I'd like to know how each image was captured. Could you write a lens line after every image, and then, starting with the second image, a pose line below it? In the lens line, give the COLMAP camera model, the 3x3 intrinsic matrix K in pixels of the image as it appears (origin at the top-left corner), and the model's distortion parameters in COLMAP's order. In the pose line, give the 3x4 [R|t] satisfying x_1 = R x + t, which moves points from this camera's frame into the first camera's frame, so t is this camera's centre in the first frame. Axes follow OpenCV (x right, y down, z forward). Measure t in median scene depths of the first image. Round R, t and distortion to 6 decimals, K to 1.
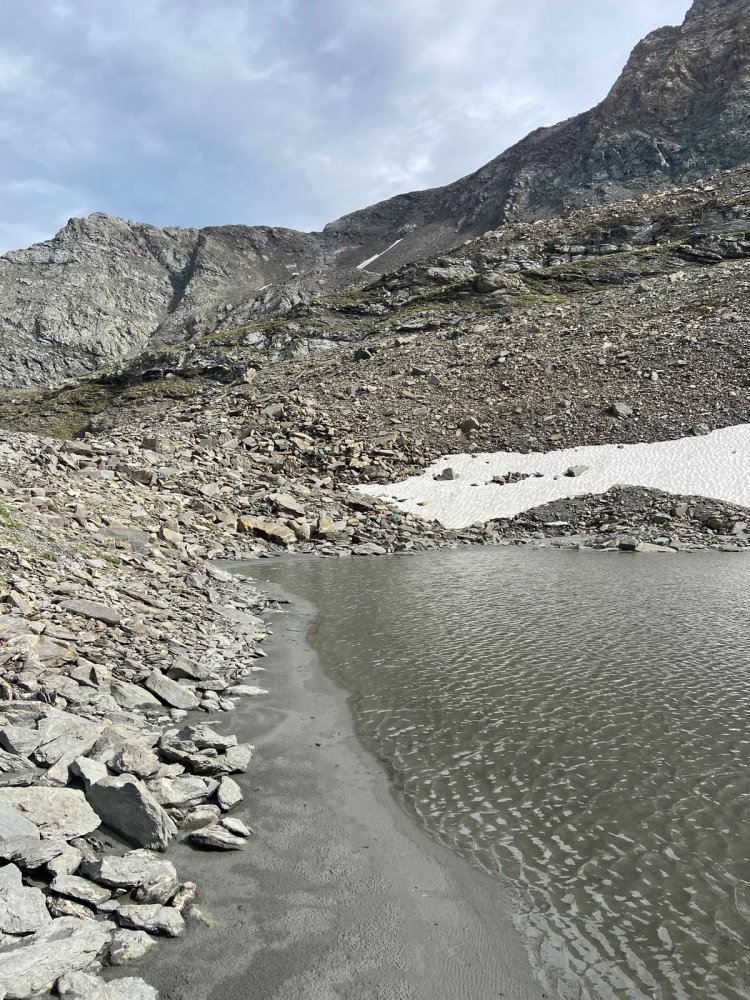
lens RADIAL K [[742.0, 0, 373.9], [0, 742.0, 494.3], [0, 0, 1]] dist [0.121733, -0.143190]
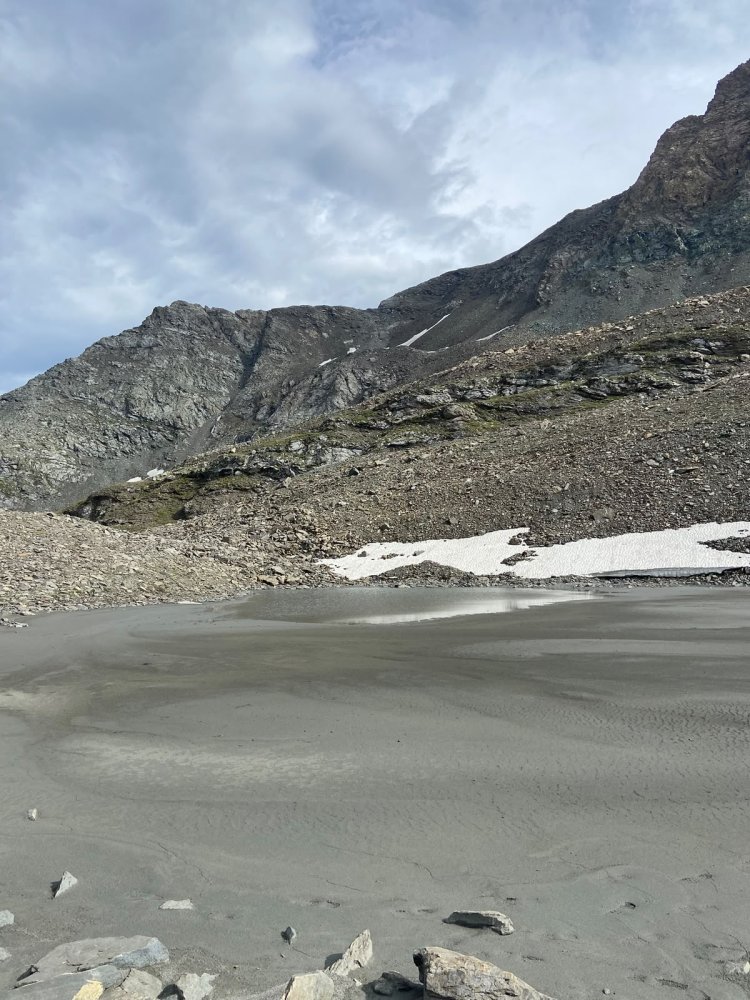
lens RADIAL K [[742.0, 0, 373.9], [0, 742.0, 494.3], [0, 0, 1]] dist [0.121733, -0.143190]
pose [[0.996170, -0.011985, -0.086614, 0.118519], [0.005821, 0.997455, -0.071063, -0.017511], [0.087246, 0.070287, 0.993704, -0.420266]]
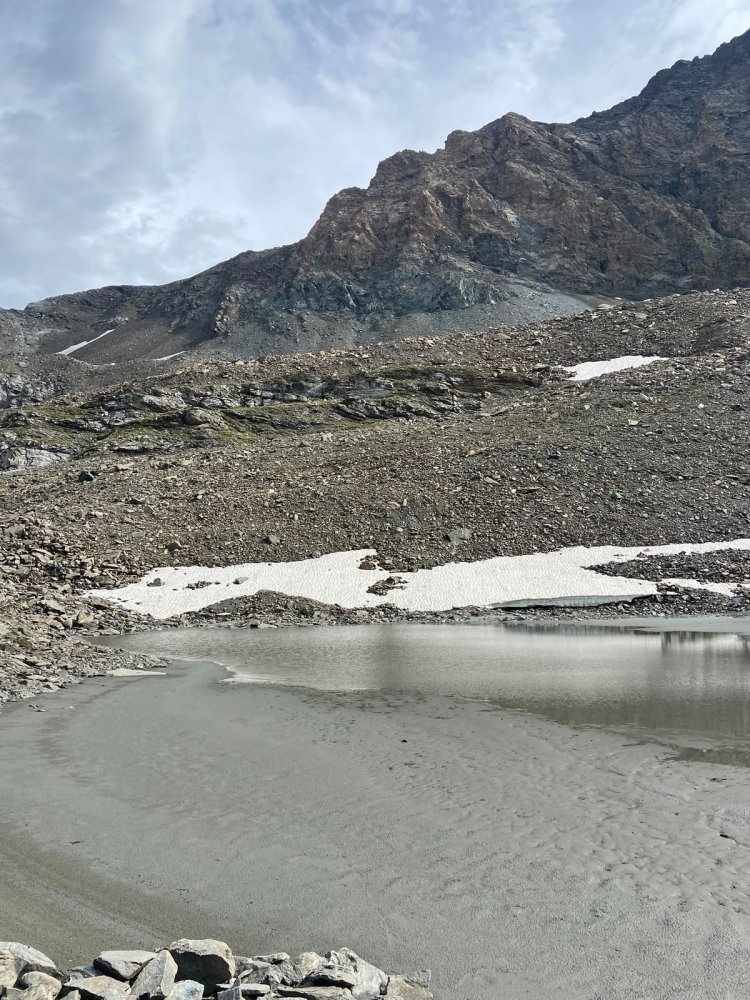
lens RADIAL K [[742.0, 0, 373.9], [0, 742.0, 494.3], [0, 0, 1]] dist [0.121733, -0.143190]
pose [[0.927726, 0.041904, 0.370903, -0.024020], [0.002266, 0.993028, -0.117859, -0.009080], [-0.373256, 0.110181, 0.921163, -0.217187]]
